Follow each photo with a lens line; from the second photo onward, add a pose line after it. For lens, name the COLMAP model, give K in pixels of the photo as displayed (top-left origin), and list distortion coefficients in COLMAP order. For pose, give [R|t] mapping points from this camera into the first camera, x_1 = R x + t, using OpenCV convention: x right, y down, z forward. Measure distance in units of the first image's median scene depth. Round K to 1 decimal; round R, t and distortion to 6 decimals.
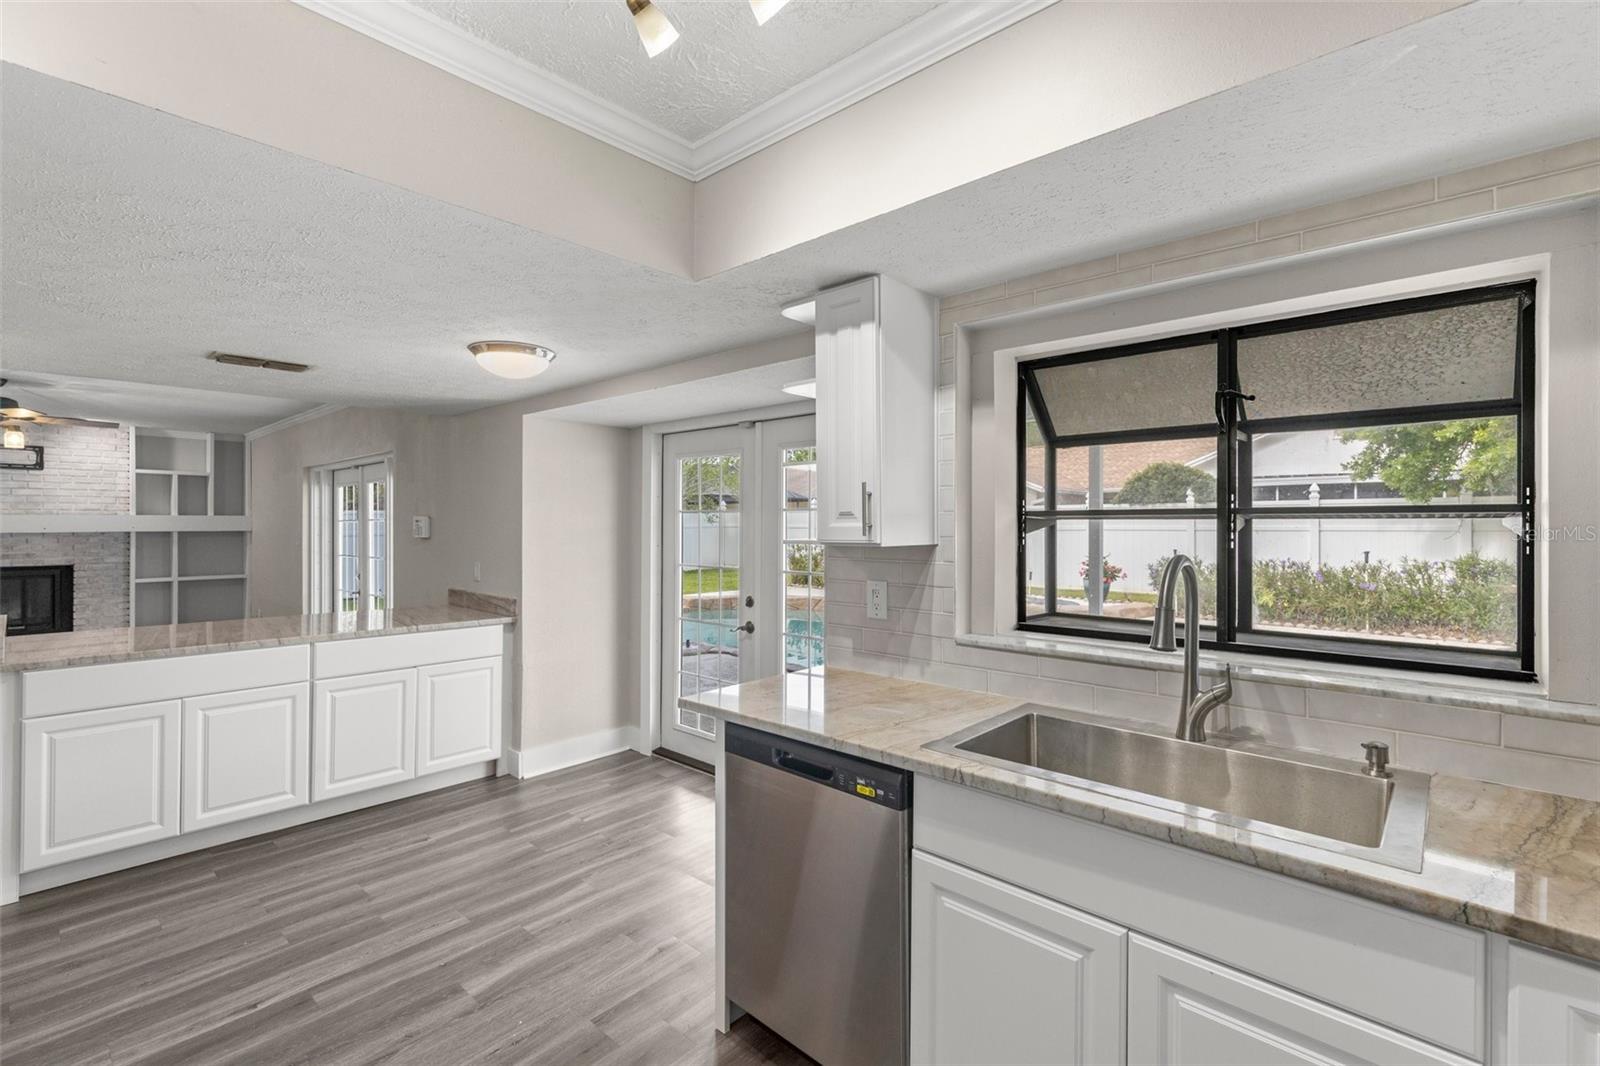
lens RADIAL K [[723.1, 0, 799.0], [0, 723.1, 522.8], [0, 0, 1]] dist [0.008830, -0.000590]
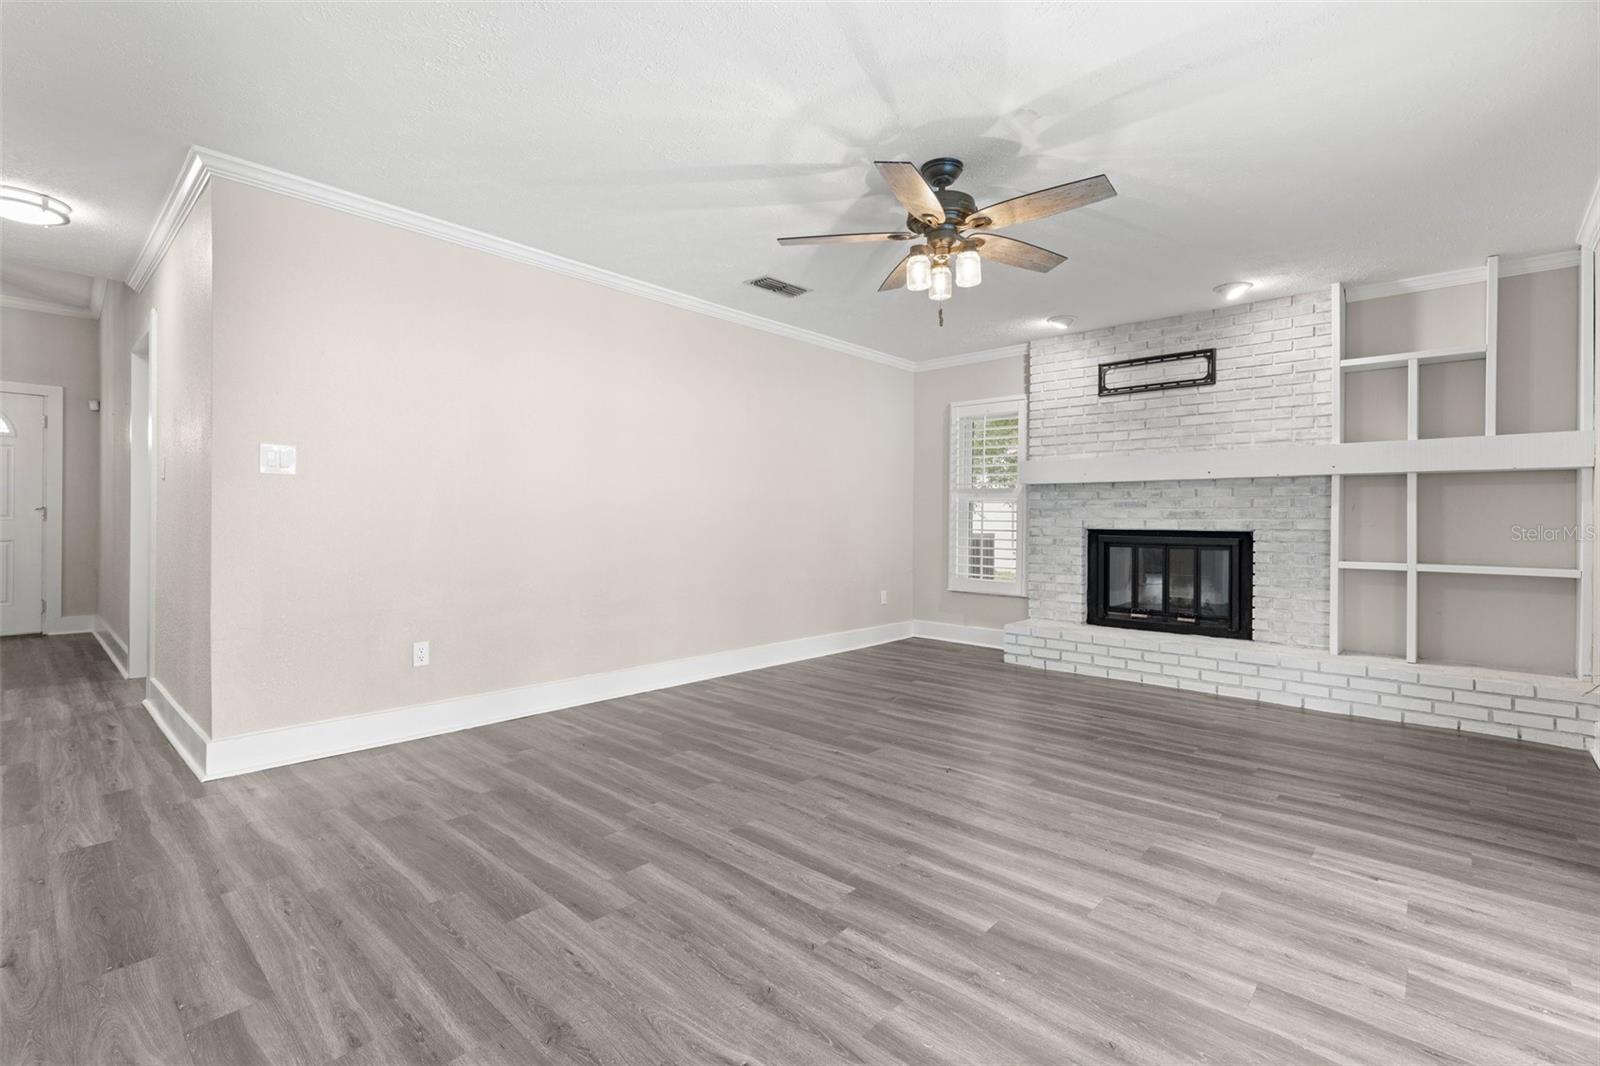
lens RADIAL K [[718.7, 0, 794.9], [0, 718.7, 519.2], [0, 0, 1]] dist [0.005147, 0.000021]
pose [[-0.005494, 0.000776, -0.999985, -0.387609], [-0.007045, 0.999975, 0.000815, 0.050897], [0.999960, 0.007049, -0.005489, 0.627281]]
